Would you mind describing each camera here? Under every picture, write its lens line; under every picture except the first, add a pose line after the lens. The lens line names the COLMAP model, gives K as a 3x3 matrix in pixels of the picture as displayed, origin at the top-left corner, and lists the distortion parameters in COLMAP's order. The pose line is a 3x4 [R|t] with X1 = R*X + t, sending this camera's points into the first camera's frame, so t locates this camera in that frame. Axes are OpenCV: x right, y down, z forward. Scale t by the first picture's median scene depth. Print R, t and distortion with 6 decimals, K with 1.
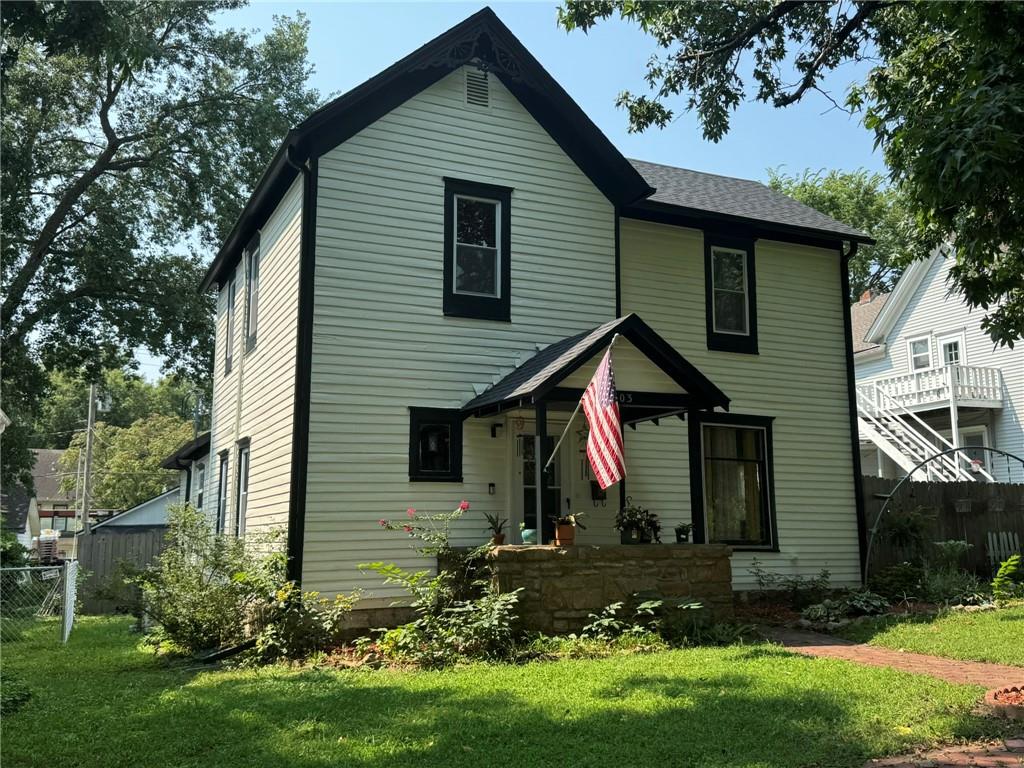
lens RADIAL K [[932.2, 0, 512.0], [0, 932.2, 384.0], [0, 0, 1]] dist [0.118316, -0.003002]
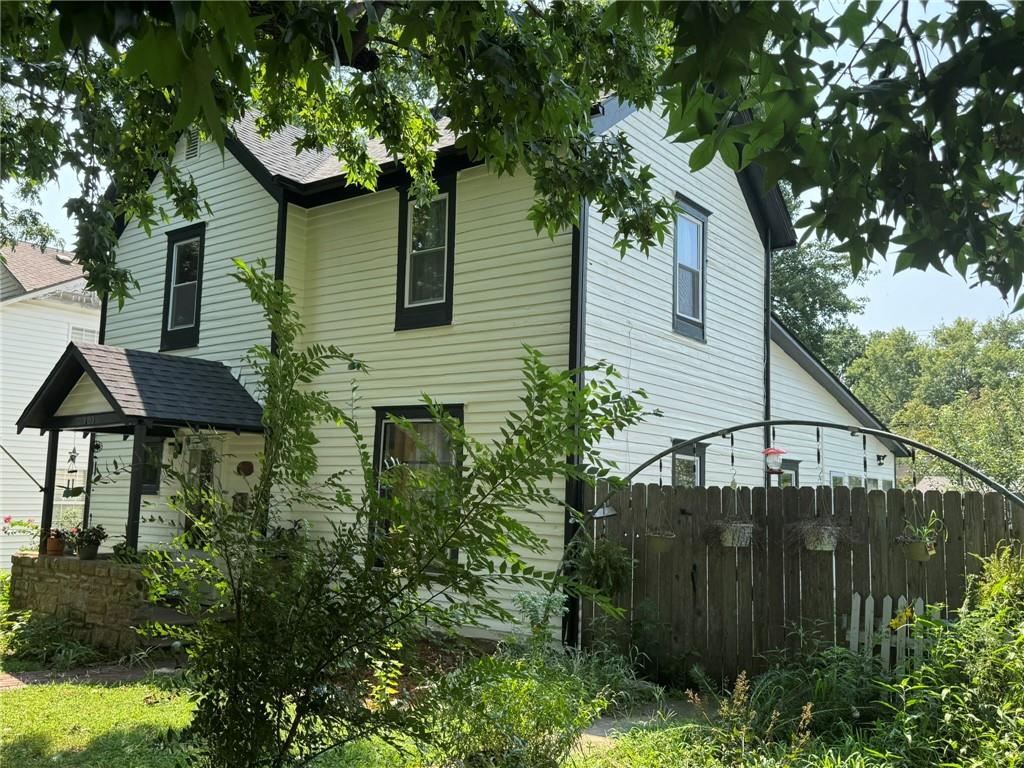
lens RADIAL K [[901.3, 0, 512.0], [0, 901.3, 384.0], [0, 0, 1]] dist [0.110778, -0.194445]
pose [[0.462866, -0.091938, -0.881648, 1.107687], [0.114927, 0.992436, -0.043154, 0.064897], [0.878946, -0.081351, 0.469931, 0.826638]]
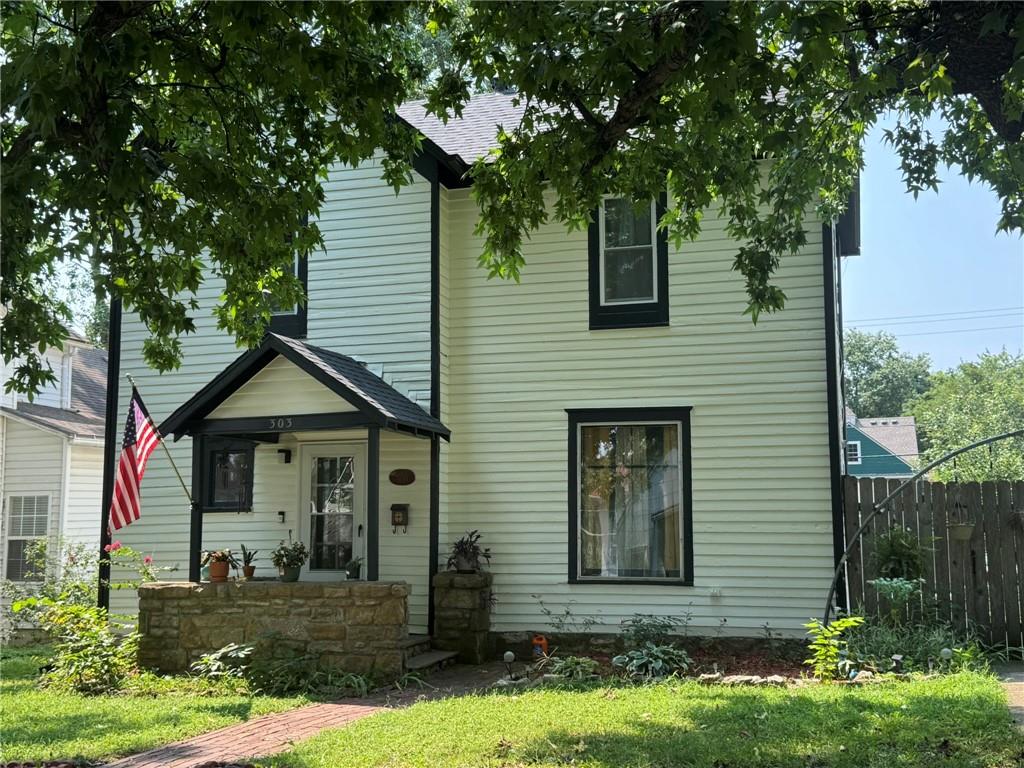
lens RADIAL K [[1160.8, 0, 512.0], [0, 1160.8, 384.0], [0, 0, 1]] dist [0.105537, -0.005280]
pose [[0.755509, -0.081813, -0.650009, 0.919790], [0.110937, 0.993820, 0.003857, -0.002461], [0.645677, -0.075024, 0.759916, 0.242351]]
